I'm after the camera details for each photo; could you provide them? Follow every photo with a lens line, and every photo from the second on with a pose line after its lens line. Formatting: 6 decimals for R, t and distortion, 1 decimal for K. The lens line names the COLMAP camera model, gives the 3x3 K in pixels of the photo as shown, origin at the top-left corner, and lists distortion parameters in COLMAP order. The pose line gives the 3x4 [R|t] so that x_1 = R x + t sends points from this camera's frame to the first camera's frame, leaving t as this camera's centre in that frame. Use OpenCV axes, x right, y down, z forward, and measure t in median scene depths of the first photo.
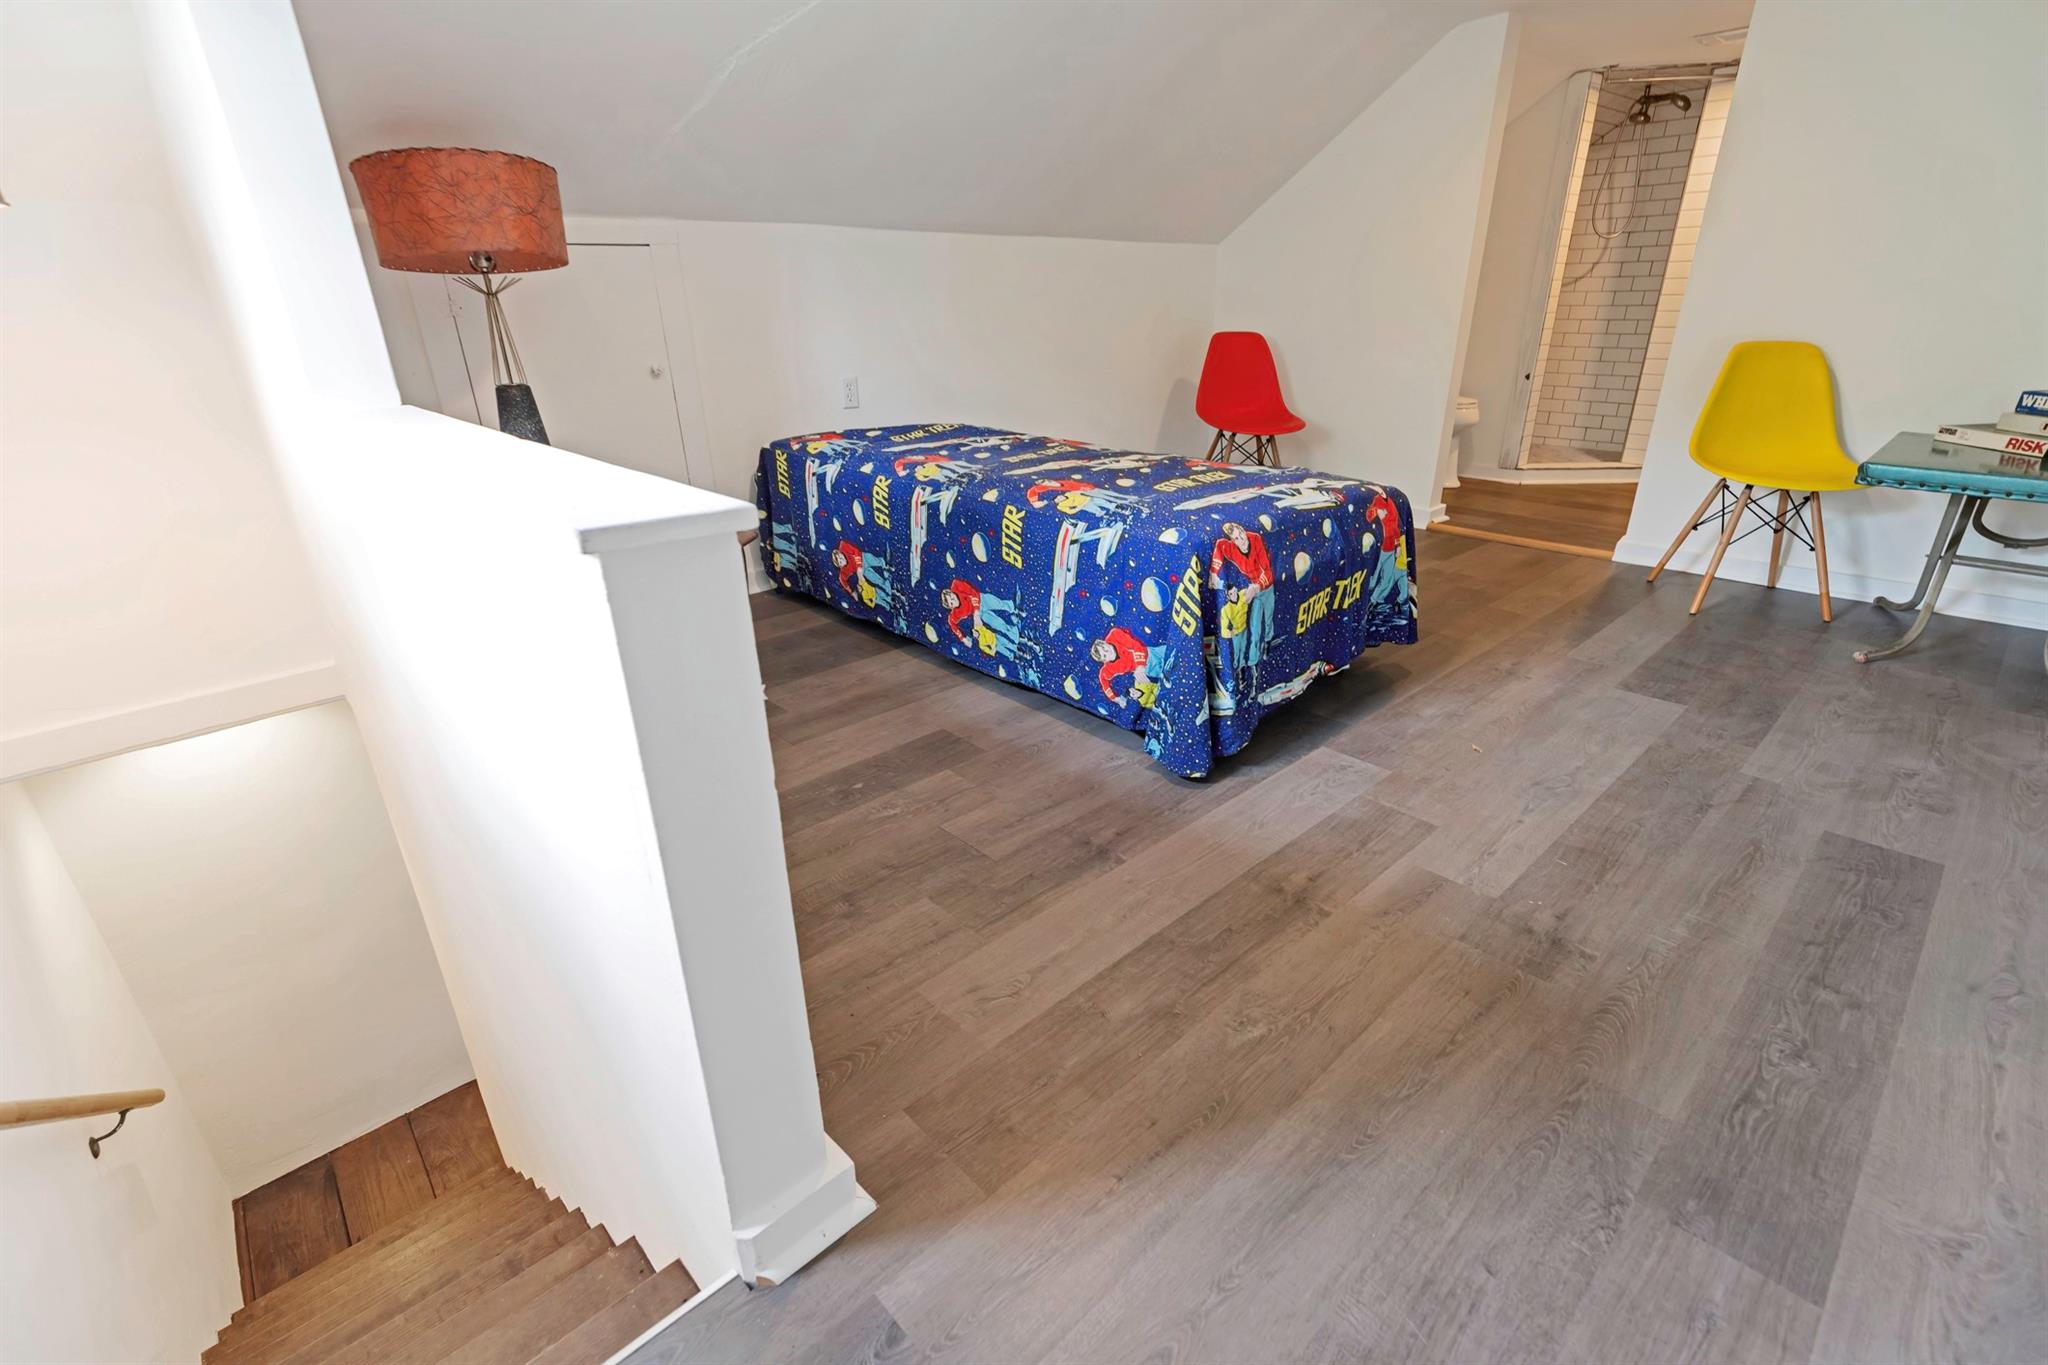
lens RADIAL K [[924.6, 0, 1026.7], [0, 924.6, 683.3], [0, 0, 1]] dist [0.000116, -0.000271]
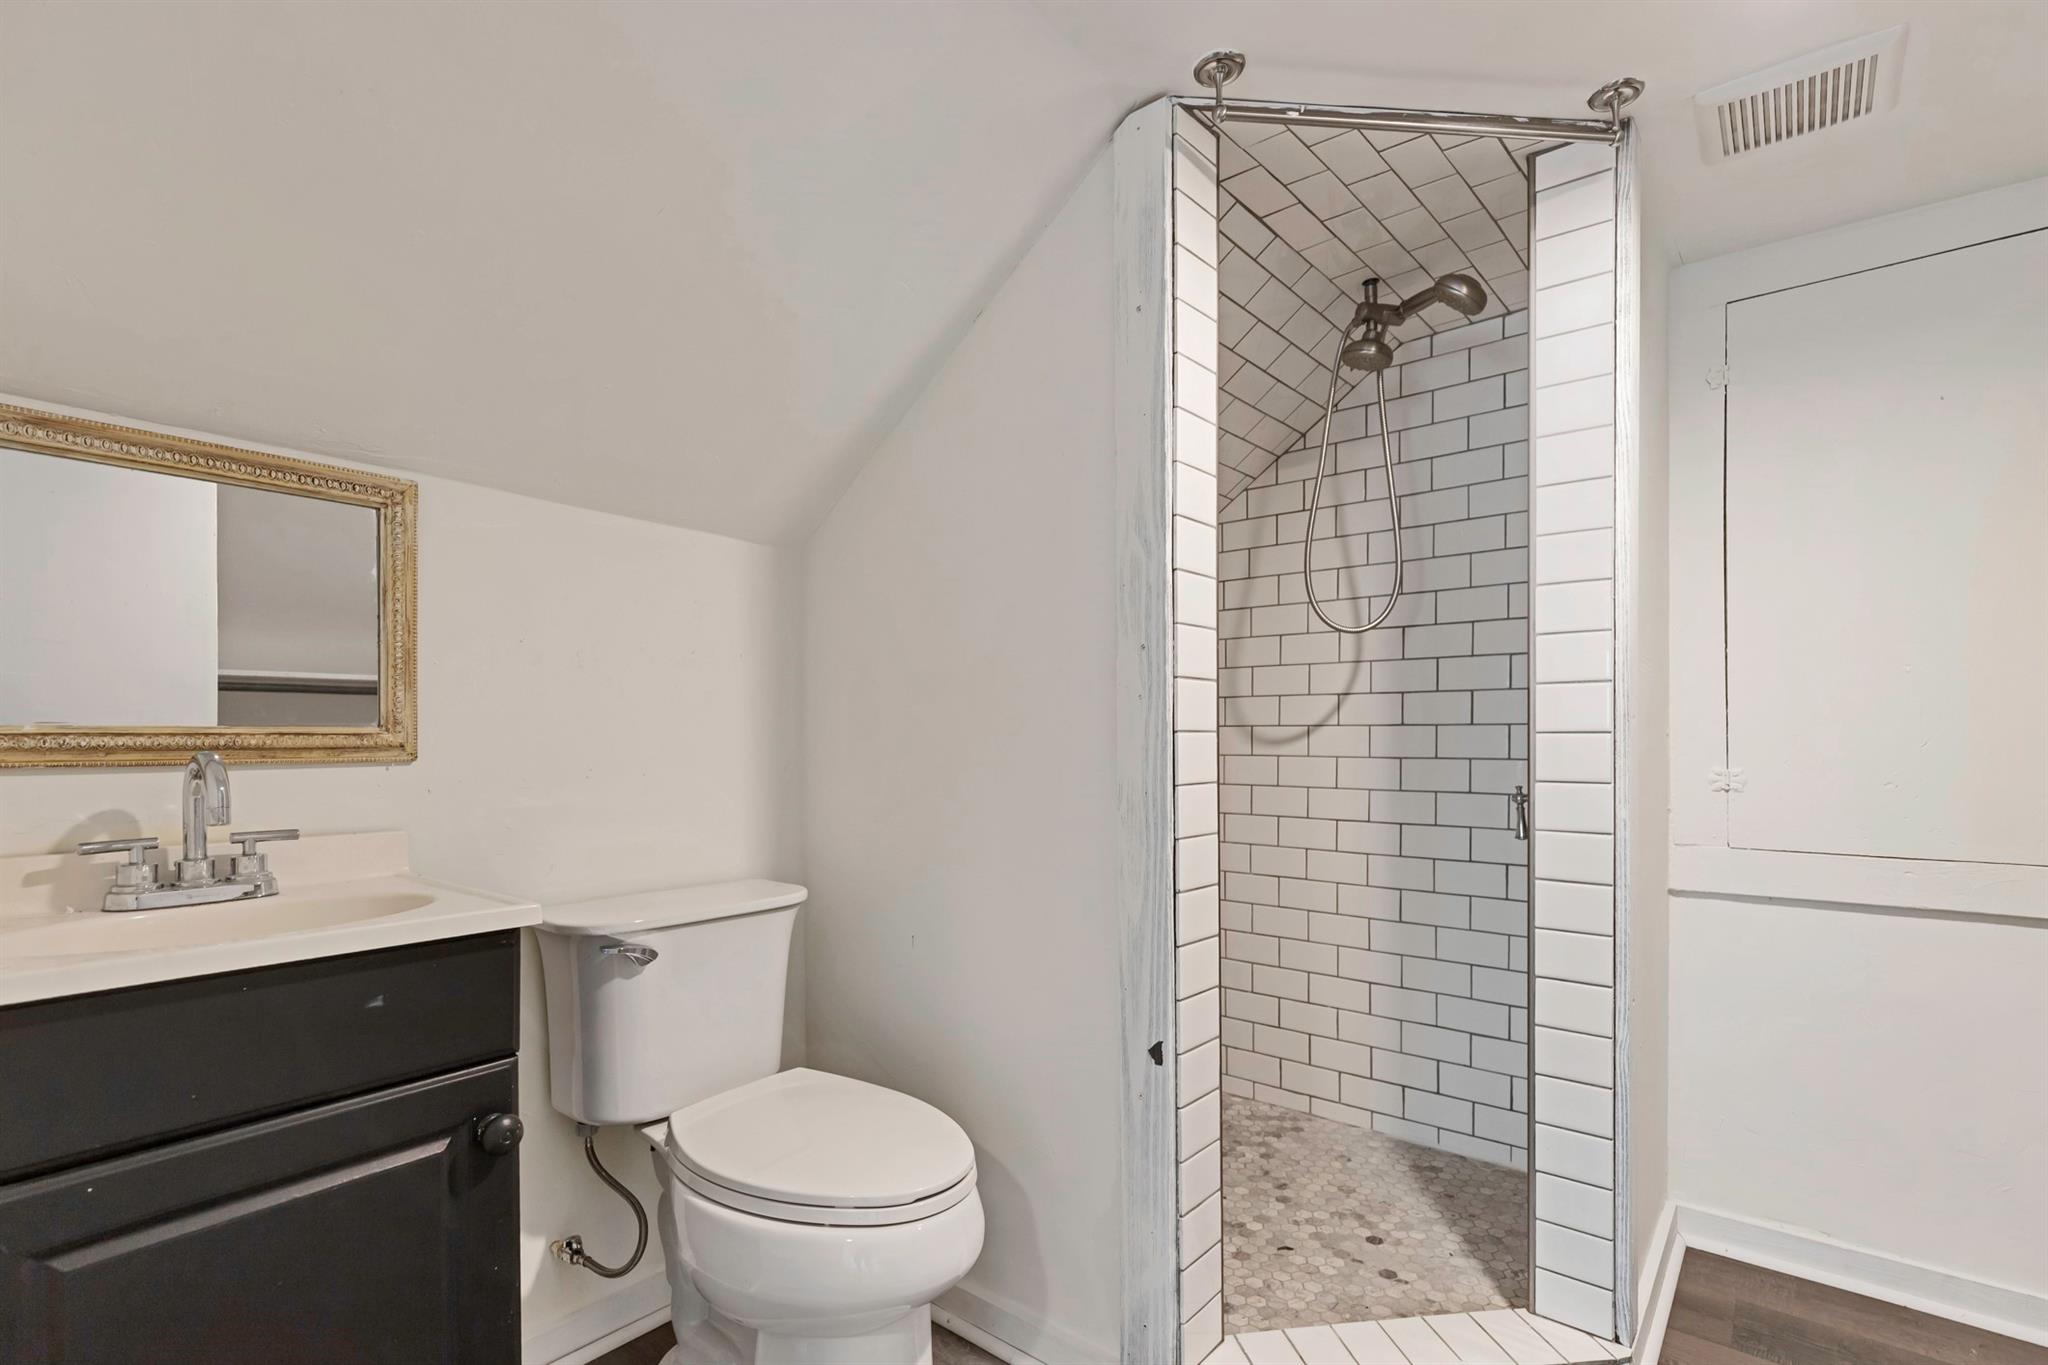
lens RADIAL K [[924.6, 0, 1027.2], [0, 924.6, 745.5], [0, 0, 1]] dist [0.000116, -0.000271]
pose [[0.990253, 0.009498, 0.138958, 0.455129], [0.045246, 0.921626, -0.385432, -0.304924], [-0.131728, 0.387962, 0.912213, 0.707216]]
